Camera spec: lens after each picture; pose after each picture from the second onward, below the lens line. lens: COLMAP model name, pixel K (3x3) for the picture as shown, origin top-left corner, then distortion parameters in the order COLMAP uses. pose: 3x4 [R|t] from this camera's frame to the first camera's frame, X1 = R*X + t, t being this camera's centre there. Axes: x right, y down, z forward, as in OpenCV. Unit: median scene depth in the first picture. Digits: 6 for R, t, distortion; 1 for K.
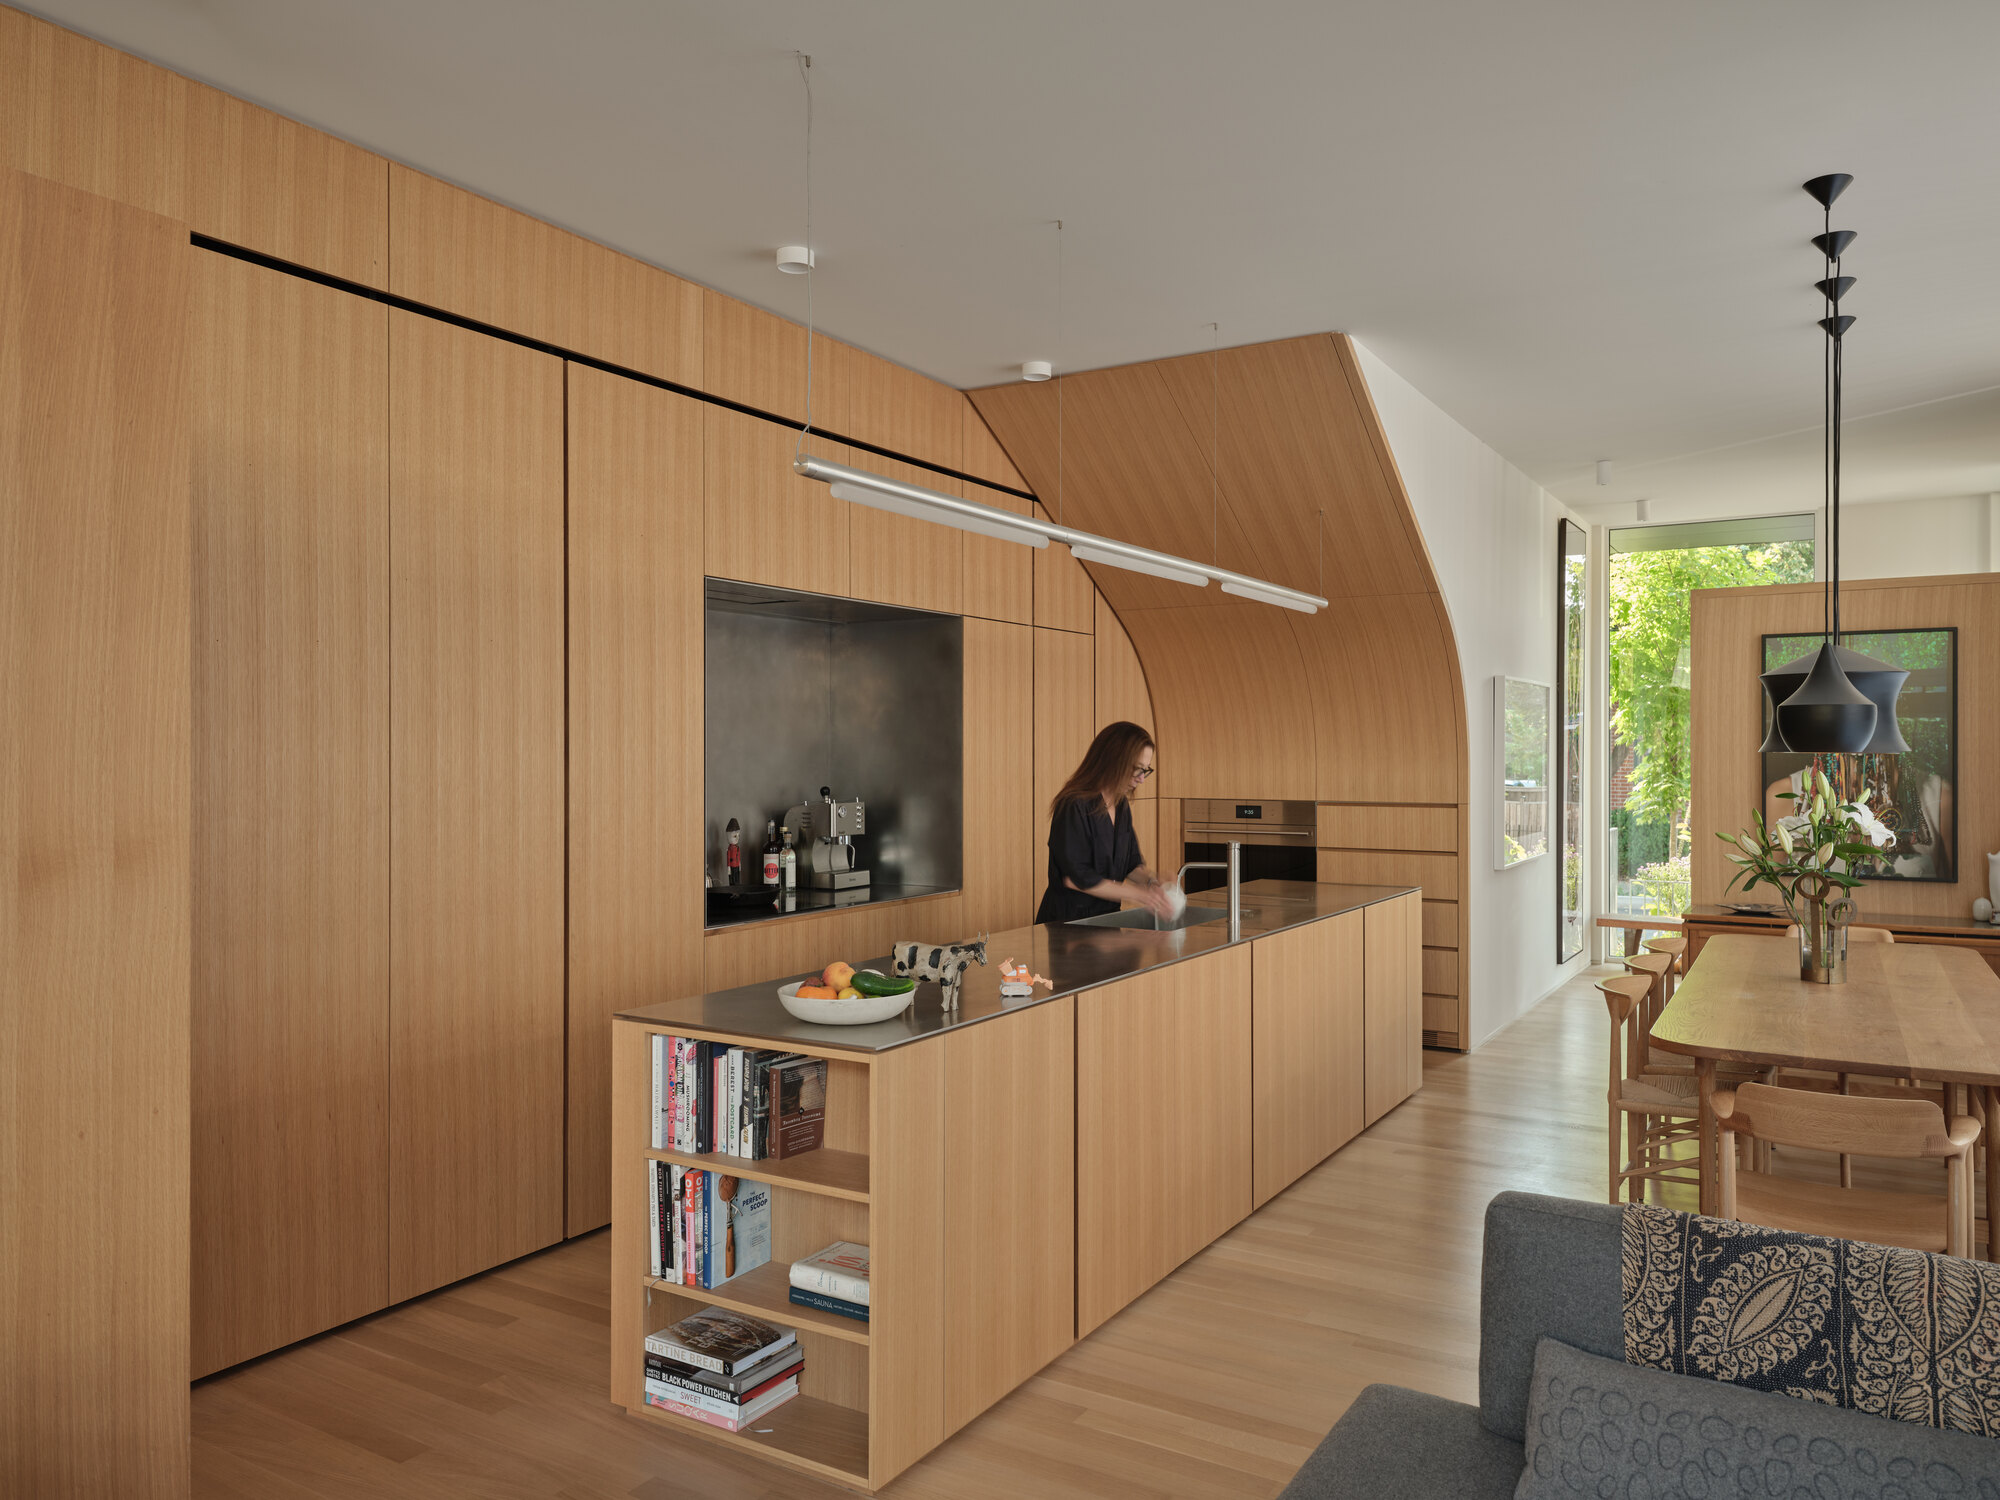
lens RADIAL K [[1394.4, 0, 1000.0], [0, 1394.4, 750.0], [0, 0, 1]] dist [0.031264, -0.031516]
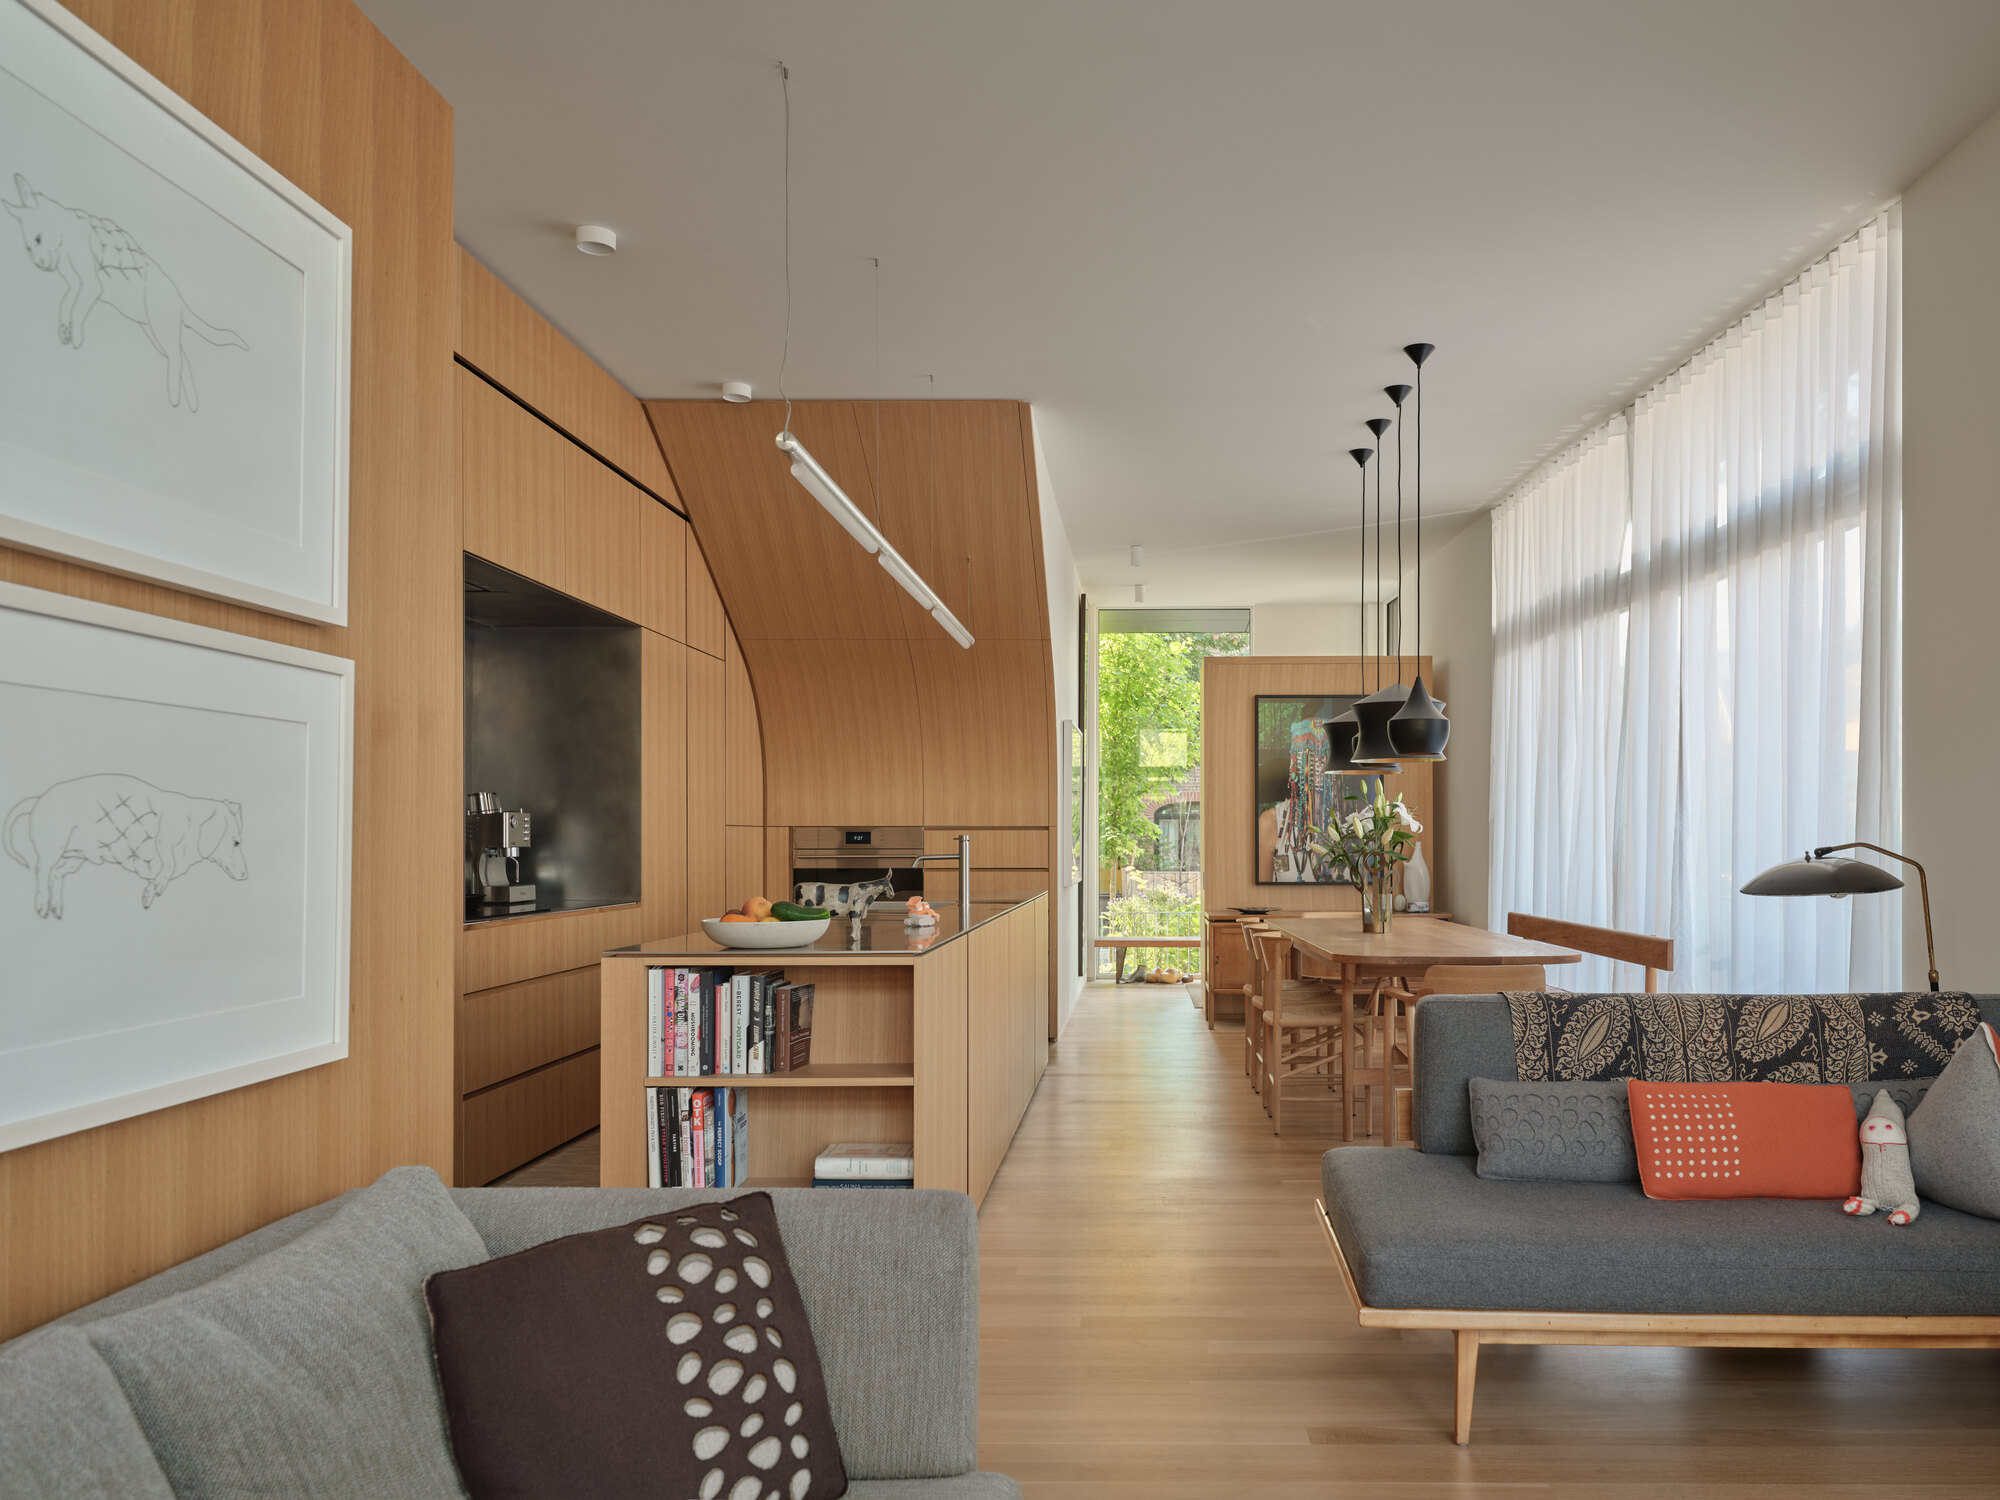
lens RADIAL K [[1534.2, 0, 997.6], [0, 1534.2, 865.8], [0, 0, 1]] dist [0.020787, -0.002184]
pose [[0.858772, 0.003240, 0.512347, -0.618716], [-0.000694, 0.999986, -0.005160, 0.134220], [-0.512357, 0.004076, 0.858763, -0.115659]]
